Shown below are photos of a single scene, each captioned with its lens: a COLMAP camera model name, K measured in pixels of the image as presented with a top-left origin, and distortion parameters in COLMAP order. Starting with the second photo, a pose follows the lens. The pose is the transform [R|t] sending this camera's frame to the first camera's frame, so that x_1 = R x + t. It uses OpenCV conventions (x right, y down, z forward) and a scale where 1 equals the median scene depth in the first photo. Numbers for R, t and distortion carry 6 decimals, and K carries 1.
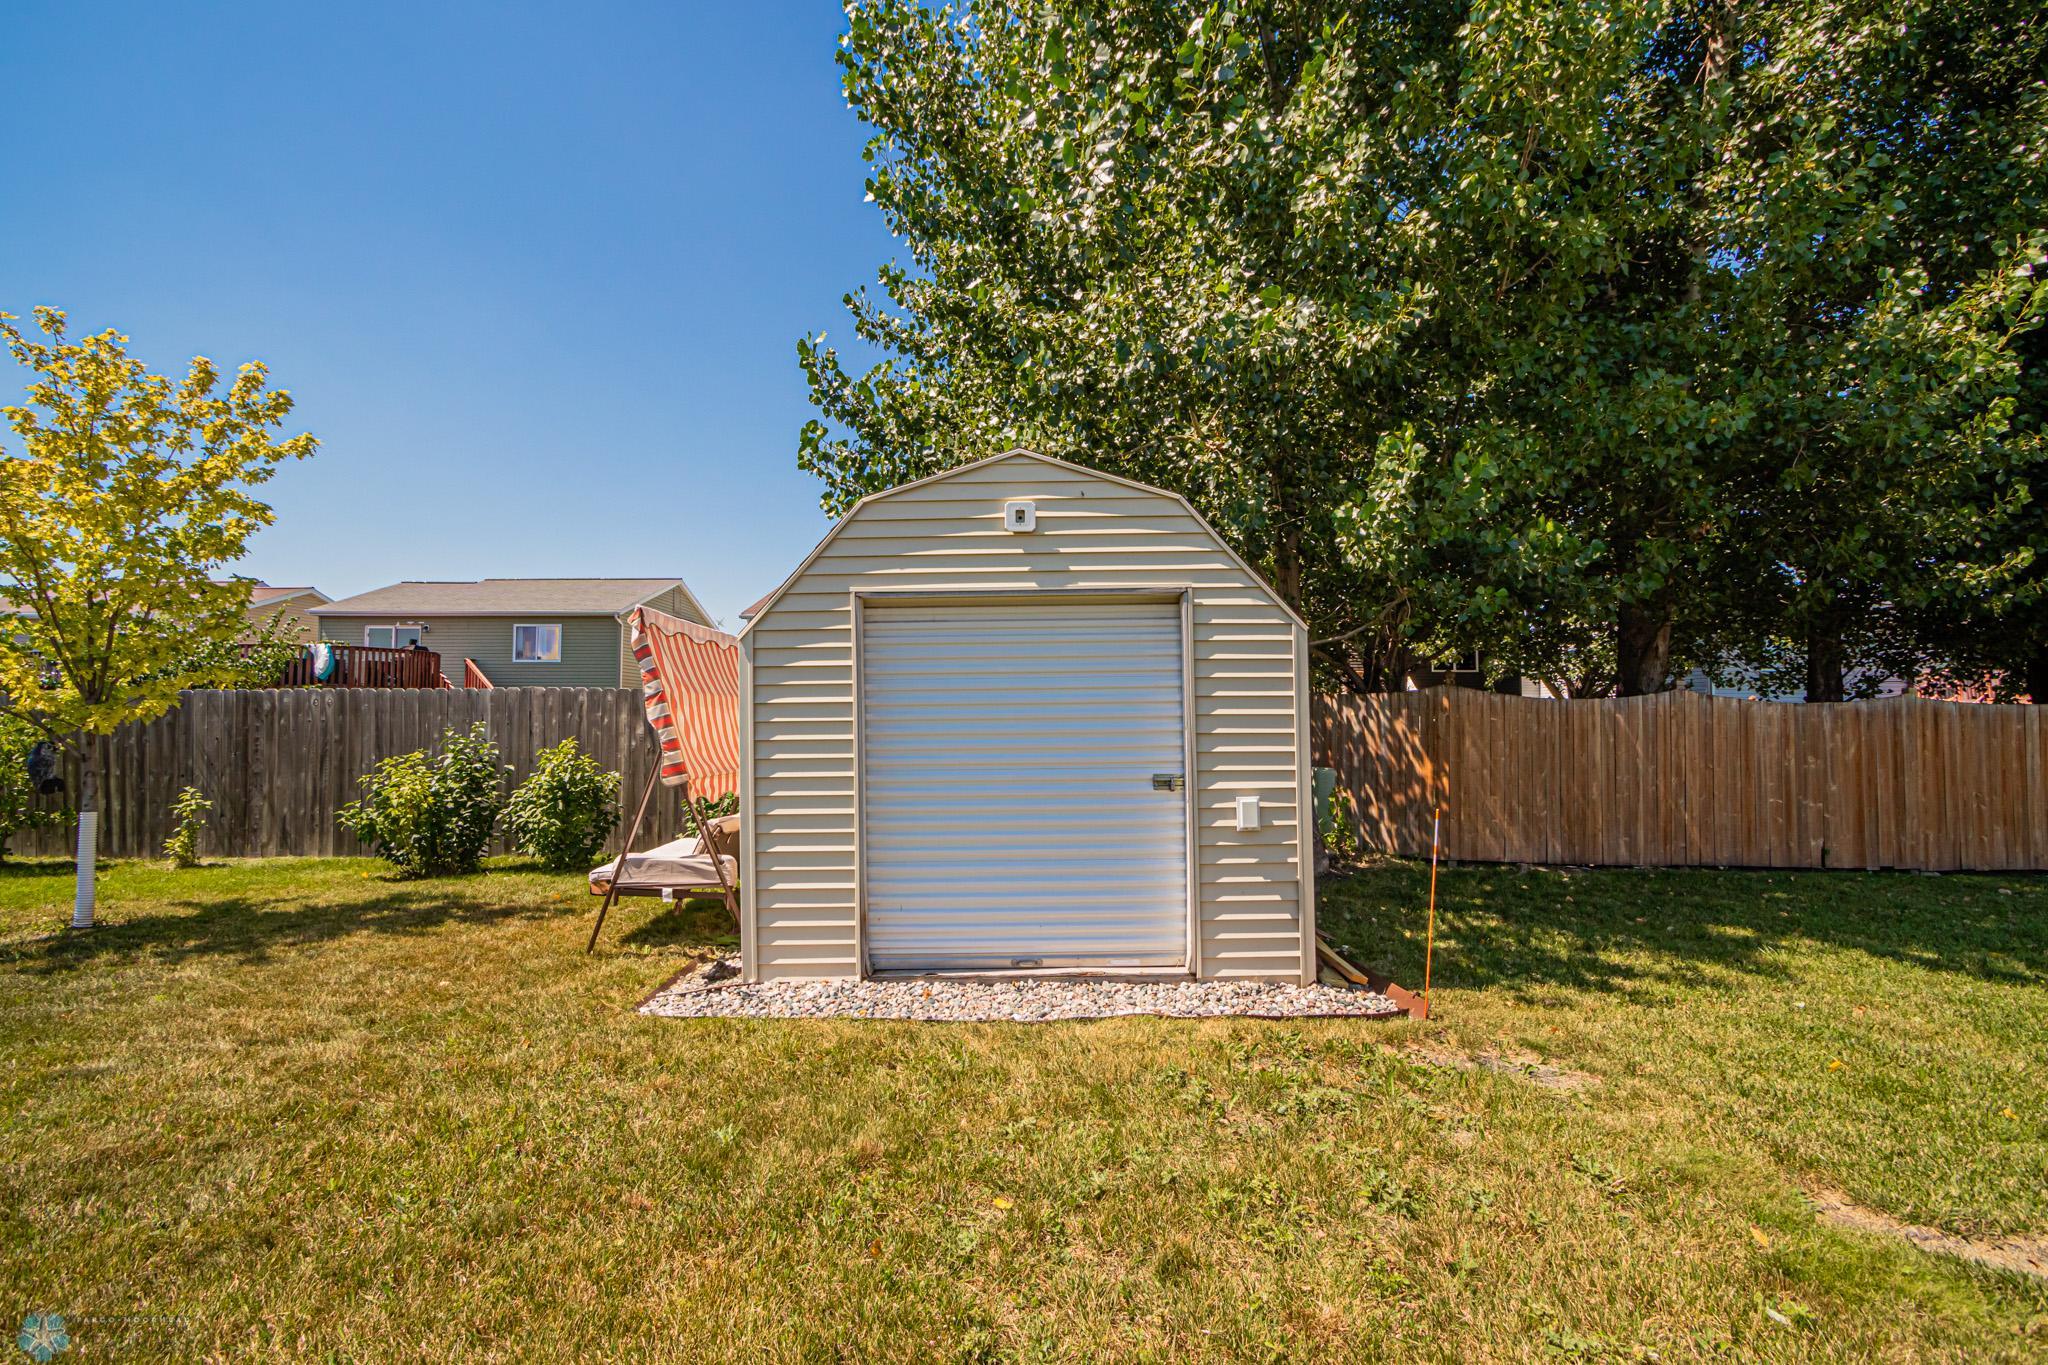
lens RADIAL K [[944.5, 0, 1014.2], [0, 944.5, 668.1], [0, 0, 1]] dist [-0.000263, 0.000030]
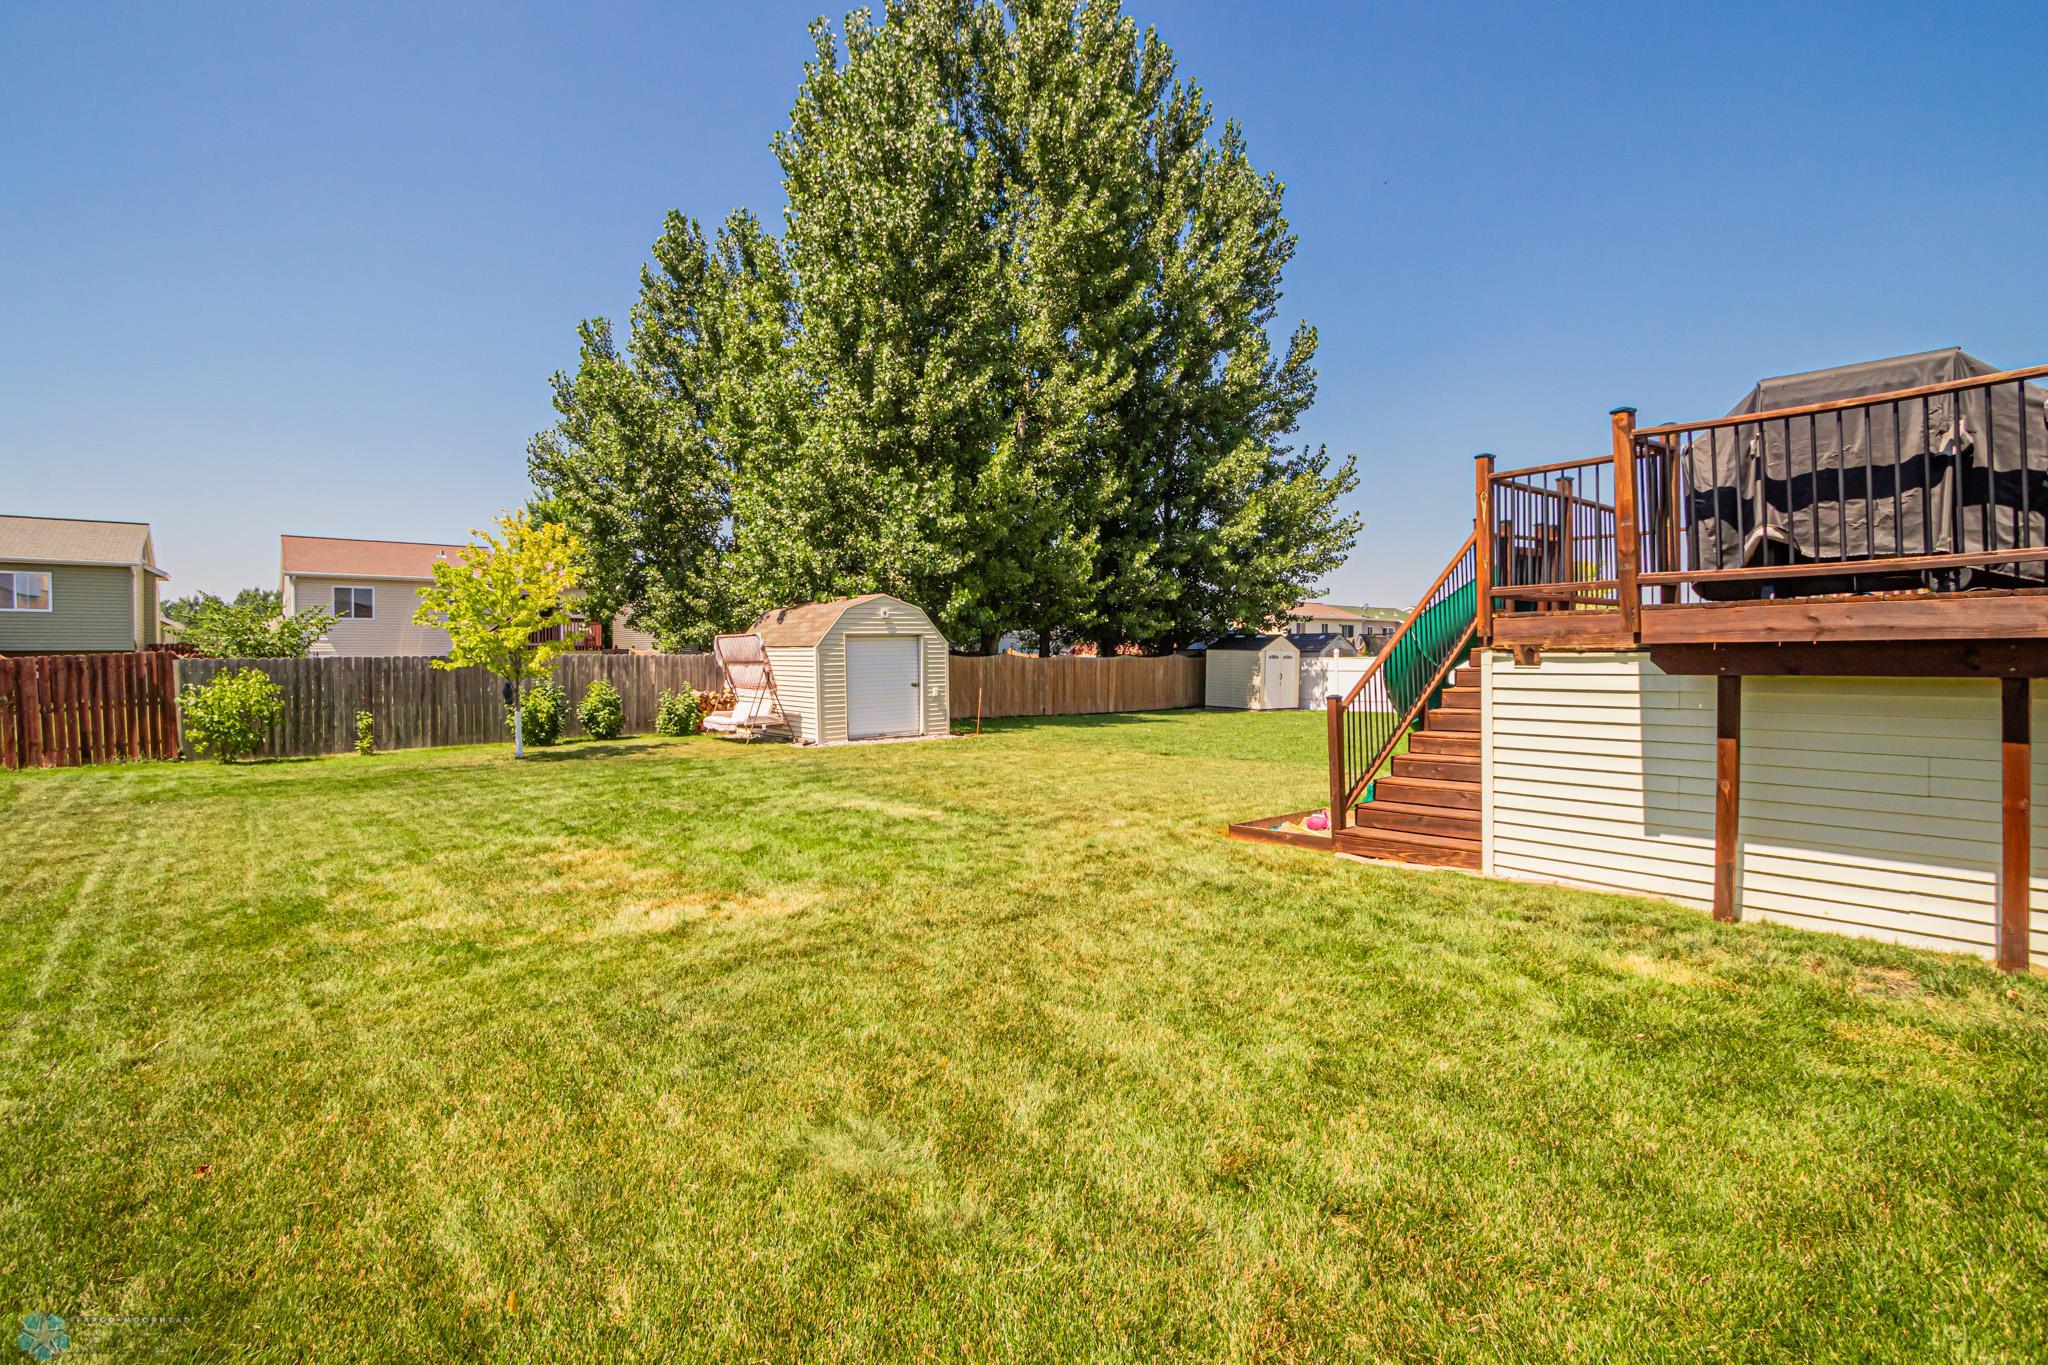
lens RADIAL K [[944.5, 0, 1014.2], [0, 944.5, 668.1], [0, 0, 1]] dist [-0.000263, 0.000030]
pose [[0.769425, -0.013262, 0.638599, -1.675506], [-0.026699, 0.998243, 0.052899, -0.130731], [-0.638179, -0.057752, 0.767719, -1.825603]]
